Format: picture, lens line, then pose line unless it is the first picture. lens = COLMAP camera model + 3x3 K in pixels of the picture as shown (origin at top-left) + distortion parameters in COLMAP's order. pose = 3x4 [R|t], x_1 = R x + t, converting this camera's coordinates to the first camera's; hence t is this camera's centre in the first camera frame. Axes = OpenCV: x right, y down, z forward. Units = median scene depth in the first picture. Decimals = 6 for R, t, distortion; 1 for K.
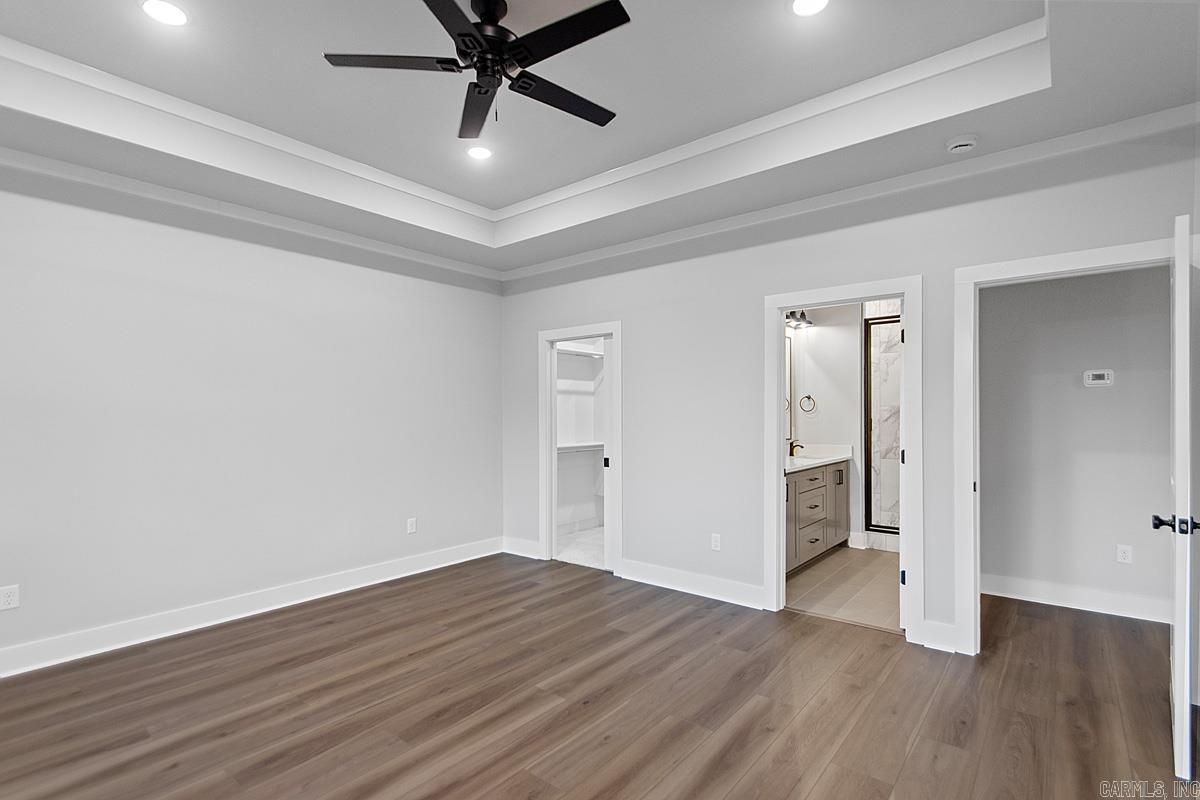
lens RADIAL K [[578.4, 0, 600.6], [0, 578.4, 407.0], [0, 0, 1]] dist [0.005377, -0.004947]
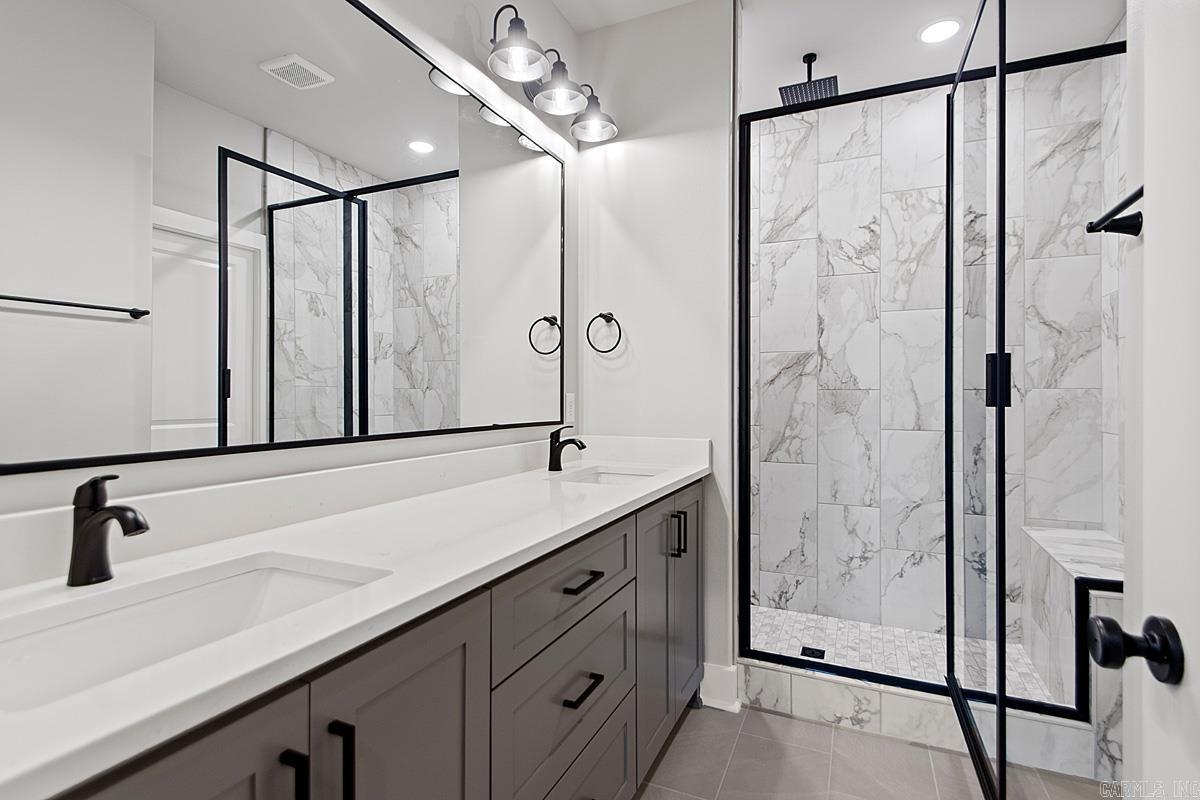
lens RADIAL K [[578.4, 0, 602.7], [0, 578.4, 394.4], [0, 0, 1]] dist [0.005377, -0.004947]
pose [[0.967579, 0.004527, 0.252527, 0.267714], [-0.006124, 0.999966, 0.005537, 0.035533], [-0.252493, -0.006904, 0.967574, 0.644764]]
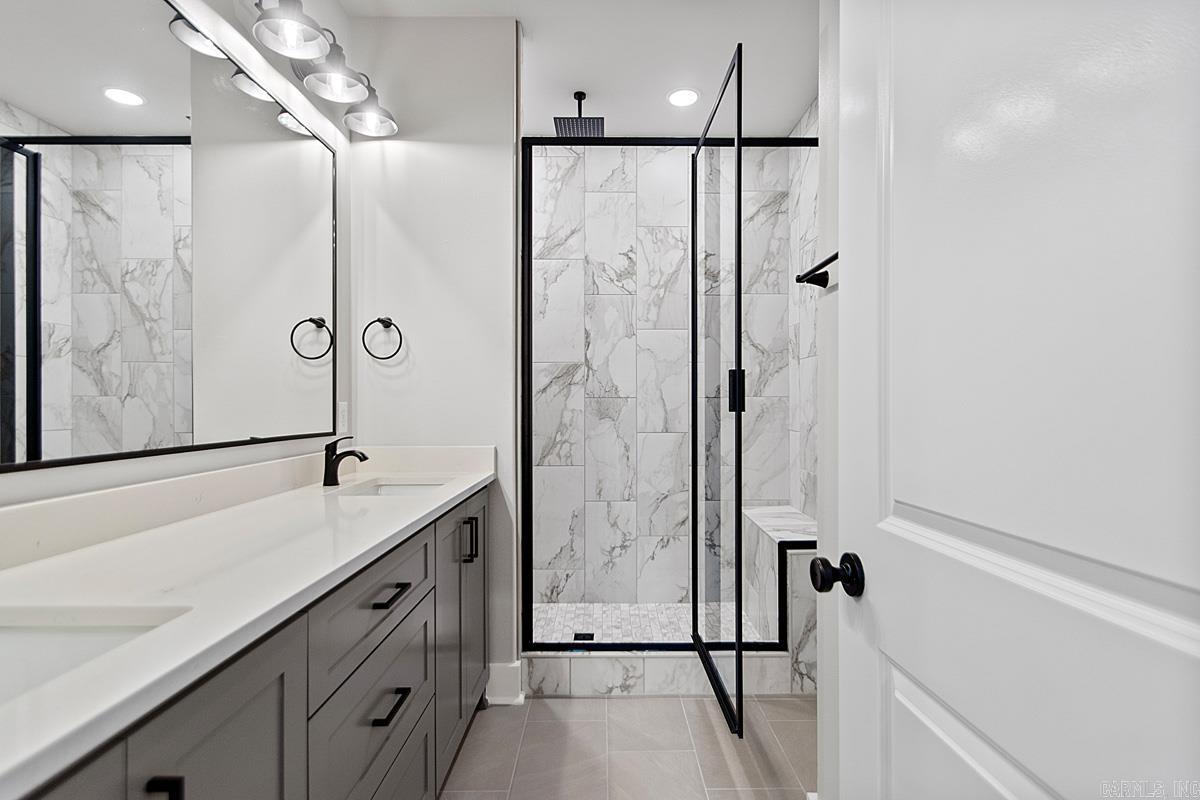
lens RADIAL K [[578.4, 0, 608.6], [0, 578.4, 402.5], [0, 0, 1]] dist [0.005377, -0.004947]
pose [[0.775280, 0.000808, 0.631617, 0.243594], [-0.004360, 0.999982, 0.004072, 0.035291], [-0.631603, -0.005911, 0.775270, 0.641946]]
